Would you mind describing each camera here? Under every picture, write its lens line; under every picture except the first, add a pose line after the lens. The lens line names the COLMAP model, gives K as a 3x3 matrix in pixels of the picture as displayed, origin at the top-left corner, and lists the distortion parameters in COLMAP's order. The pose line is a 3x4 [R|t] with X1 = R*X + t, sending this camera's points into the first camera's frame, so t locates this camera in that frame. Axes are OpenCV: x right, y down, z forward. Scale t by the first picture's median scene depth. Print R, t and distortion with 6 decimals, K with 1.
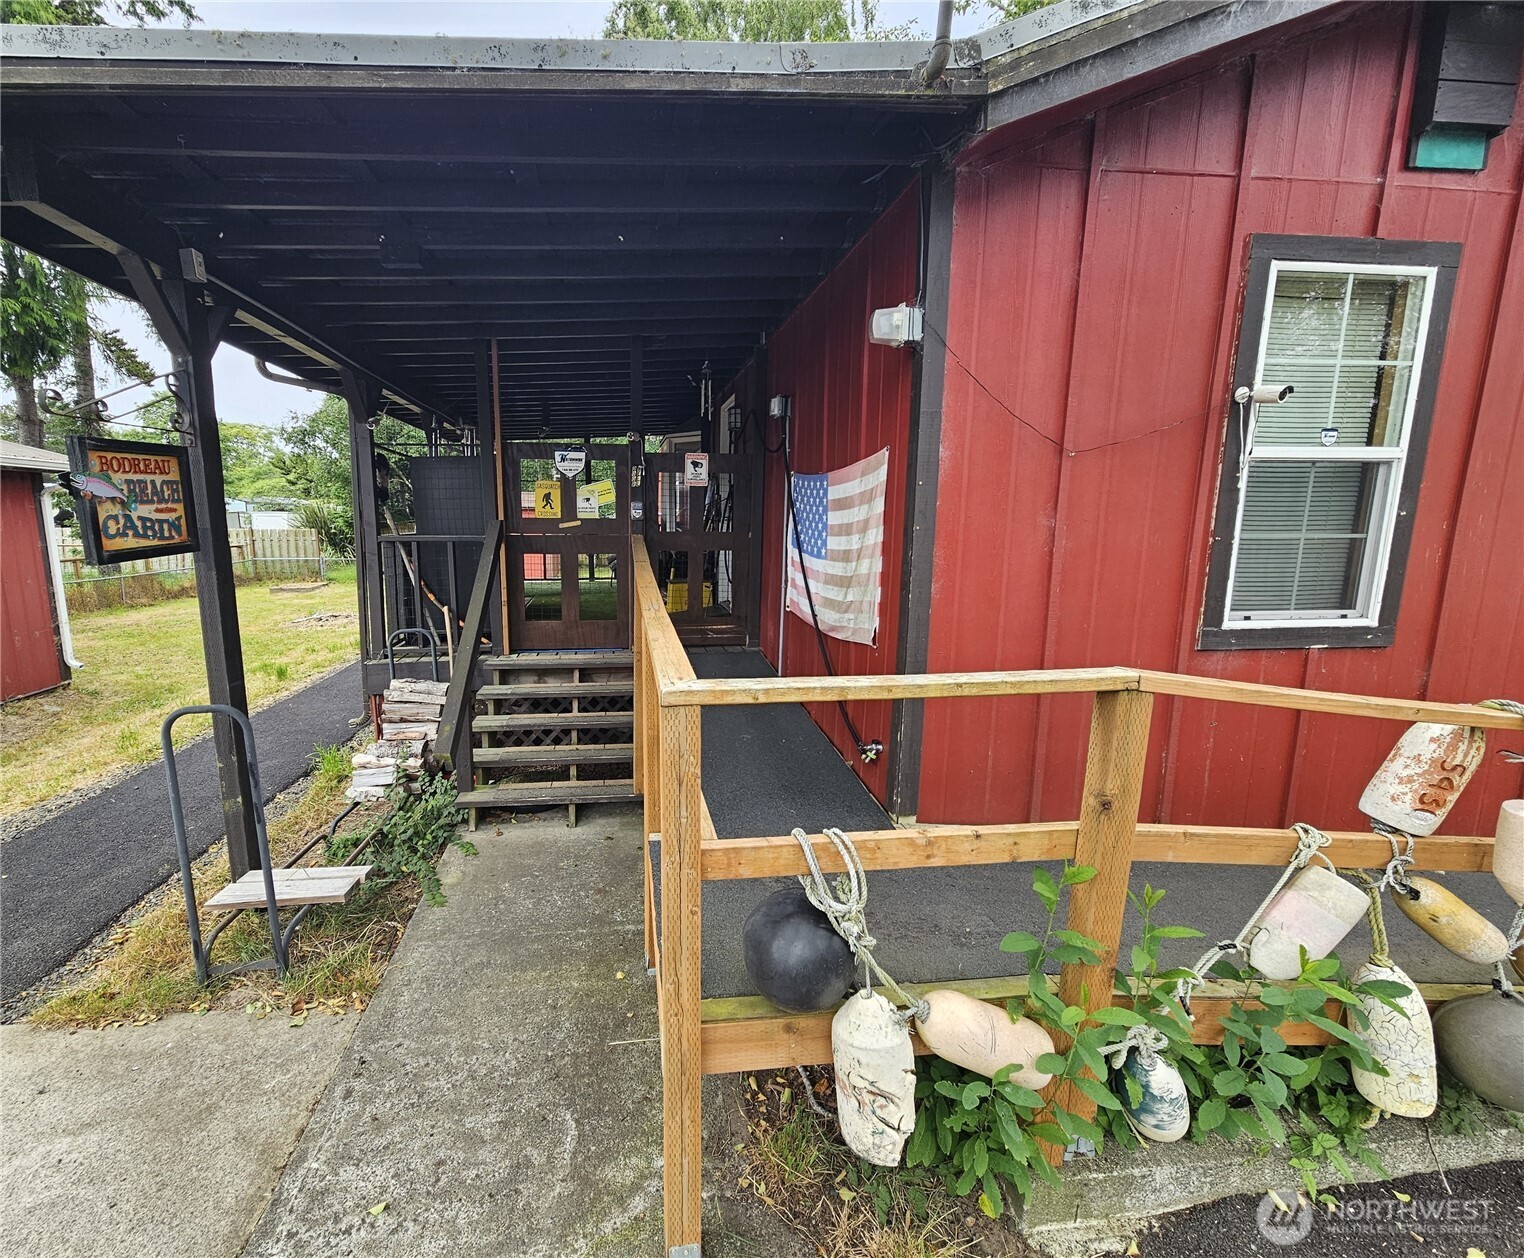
lens RADIAL K [[680.3, 0, 749.8], [0, 680.3, 636.2], [0, 0, 1]] dist [0.001973, 0.000172]
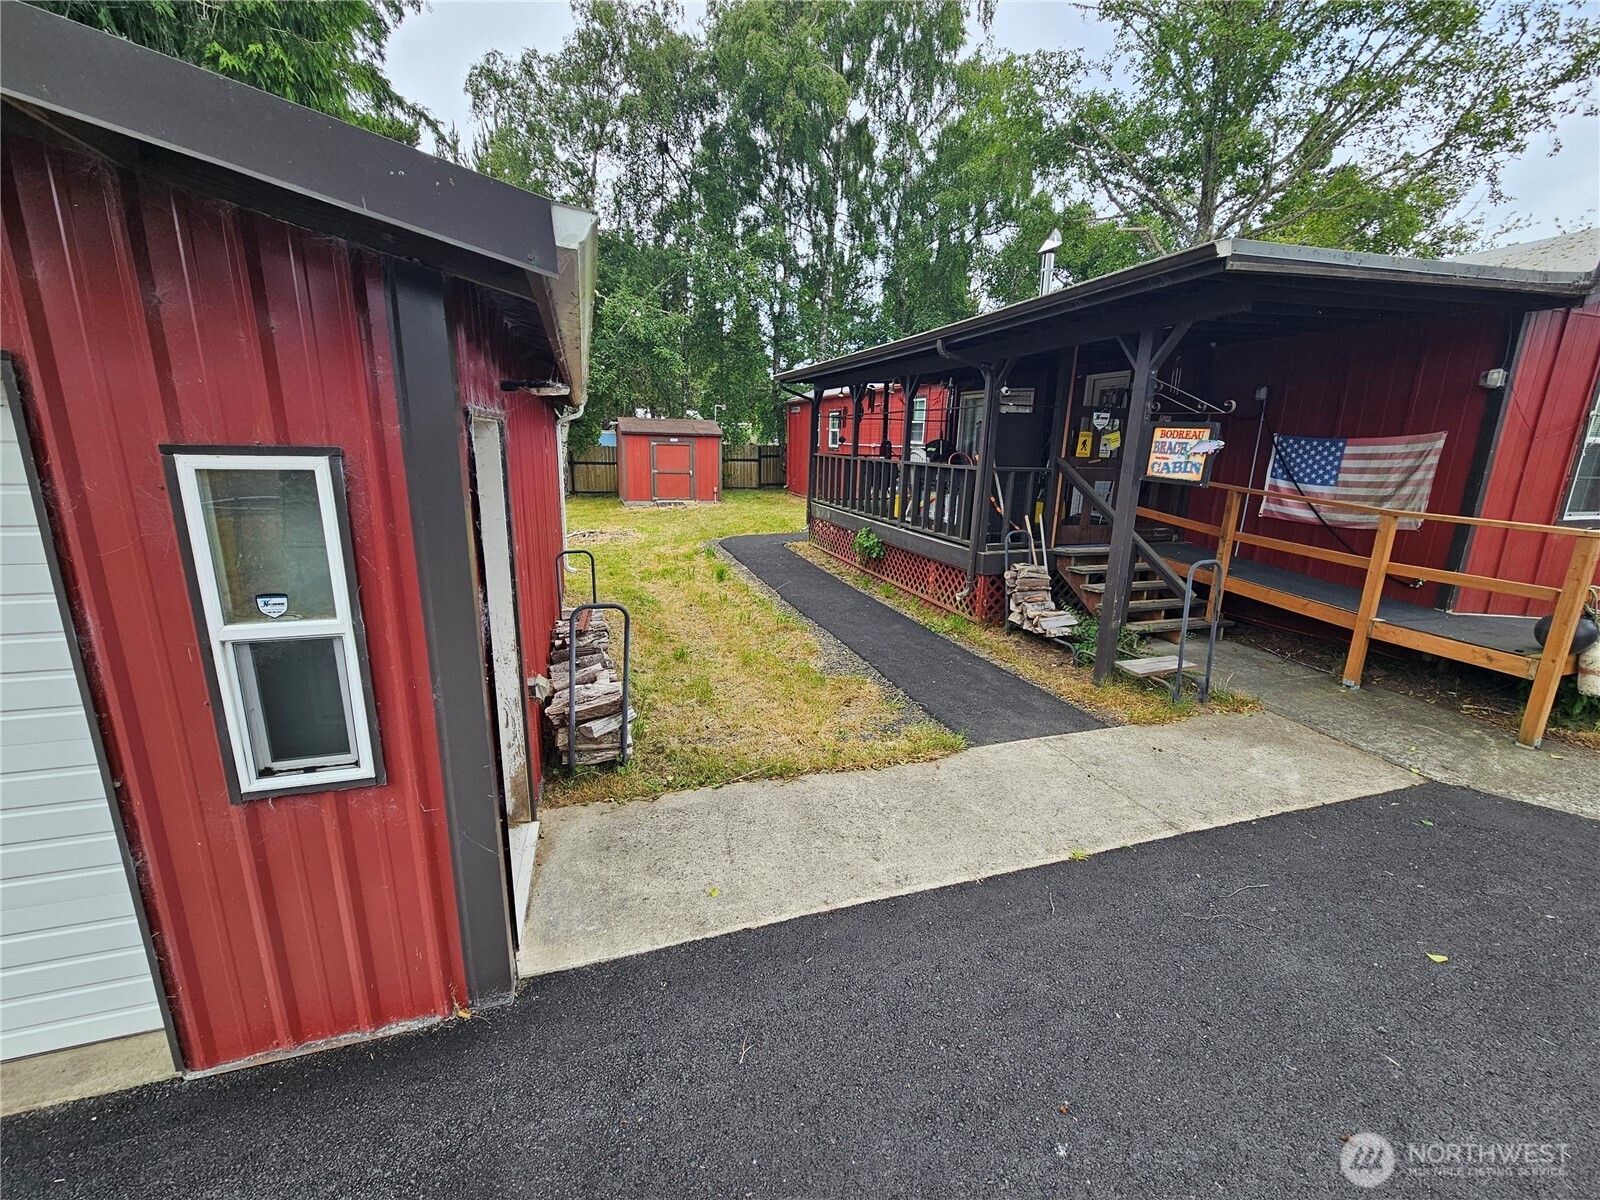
lens RADIAL K [[659.4, 0, 800.3], [0, 659.4, 608.3], [0, 0, 1]] dist [0.000993, 0.000960]
pose [[0.973829, -0.035727, 0.224456, -2.133216], [0.018215, 0.996659, 0.079613, 0.058773], [-0.226550, -0.073441, 0.971227, -0.527348]]
